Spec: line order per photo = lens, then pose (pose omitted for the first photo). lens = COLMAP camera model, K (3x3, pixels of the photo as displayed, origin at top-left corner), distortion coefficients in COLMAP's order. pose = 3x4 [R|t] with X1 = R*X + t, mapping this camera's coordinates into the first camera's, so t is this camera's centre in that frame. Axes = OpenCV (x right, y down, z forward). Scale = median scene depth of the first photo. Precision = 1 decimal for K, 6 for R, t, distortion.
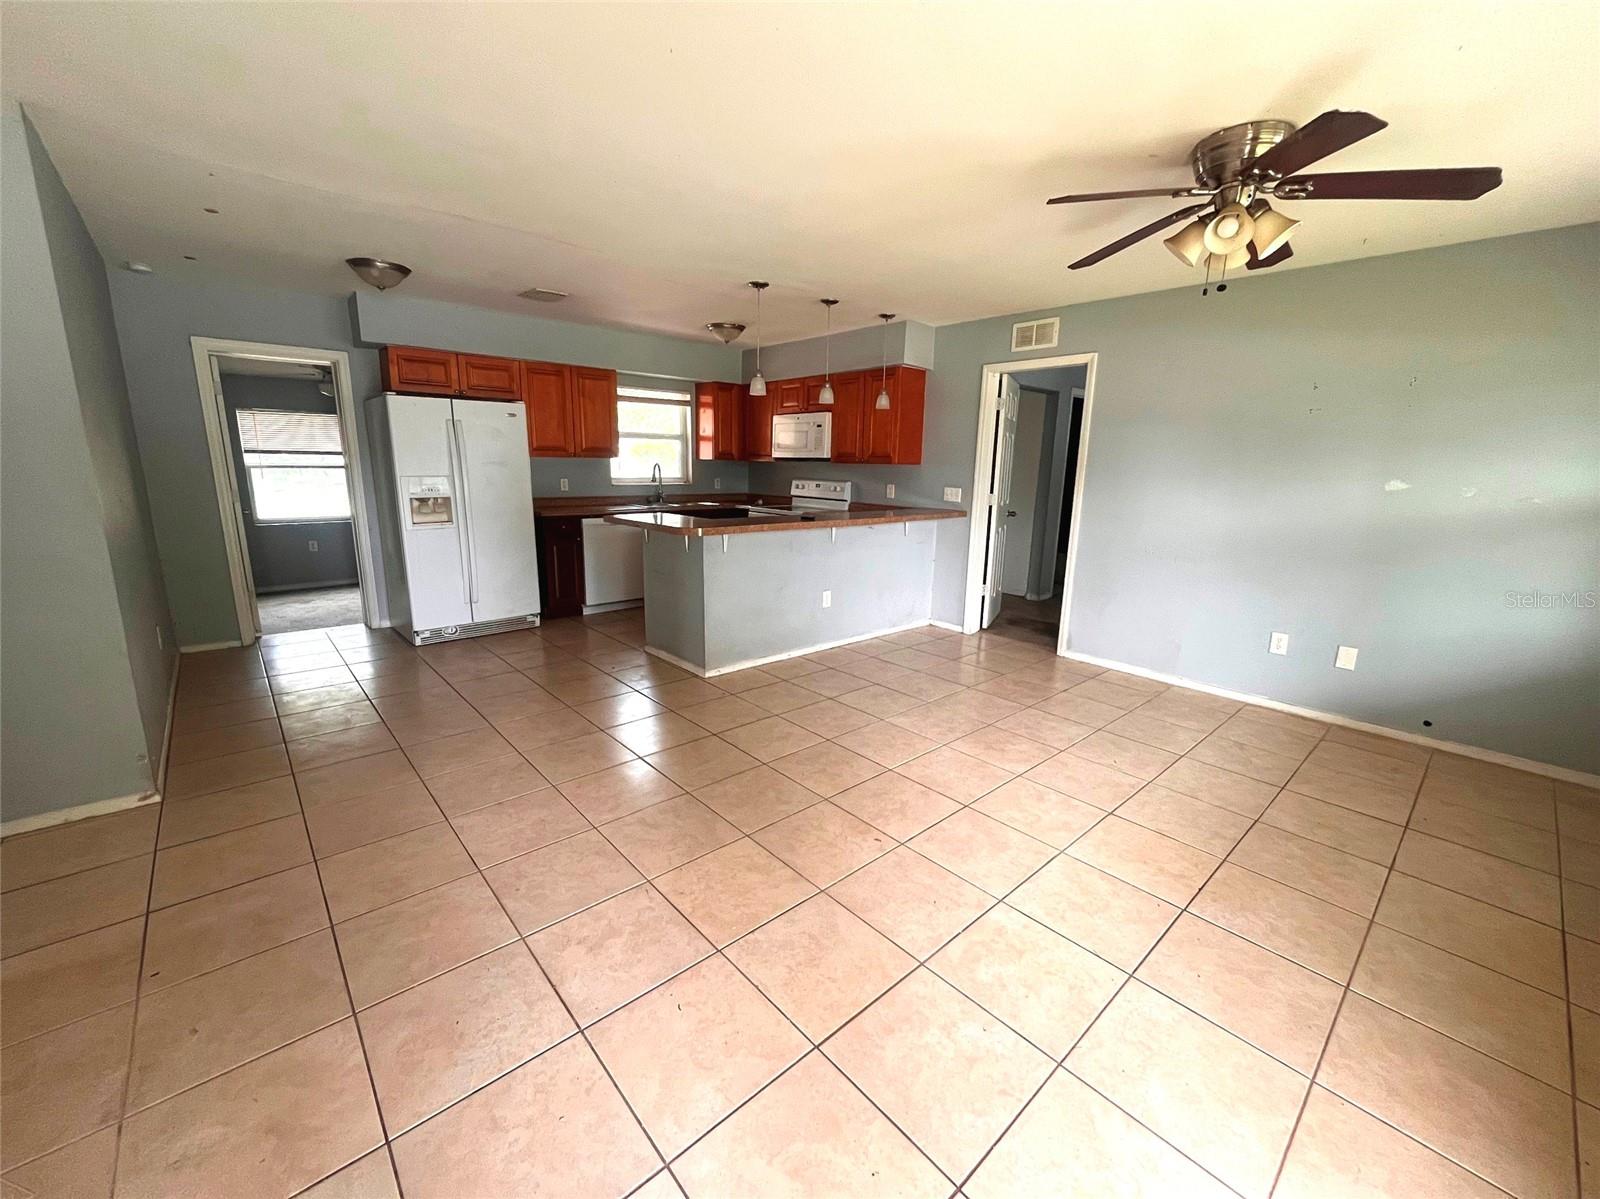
lens RADIAL K [[646.9, 0, 795.3], [0, 646.9, 598.4], [0, 0, 1]] dist [0.000659, -0.000047]
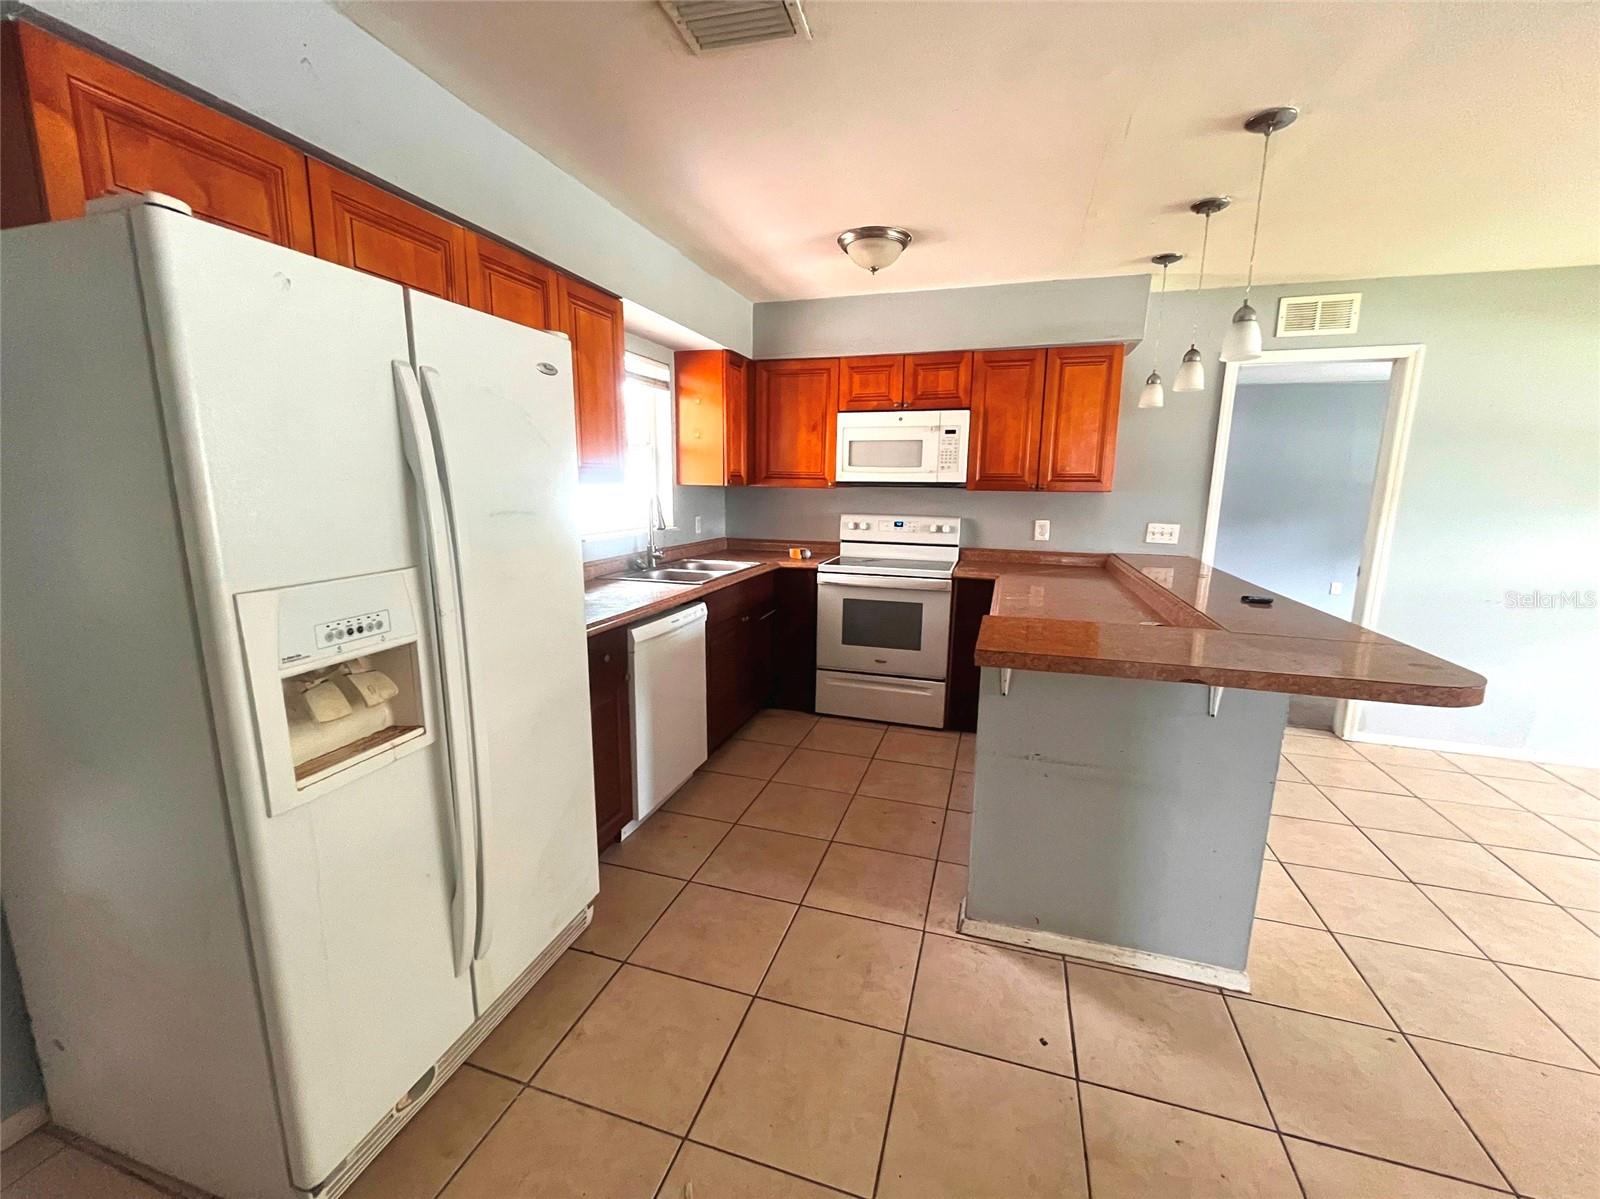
lens RADIAL K [[646.9, 0, 802.2], [0, 646.9, 600.9], [0, 0, 1]] dist [0.000659, -0.000047]
pose [[0.857764, -0.100804, 0.504063, -0.455936], [0.109960, 0.993868, 0.011637, -0.137445], [-0.502145, 0.045445, 0.863589, 0.582358]]
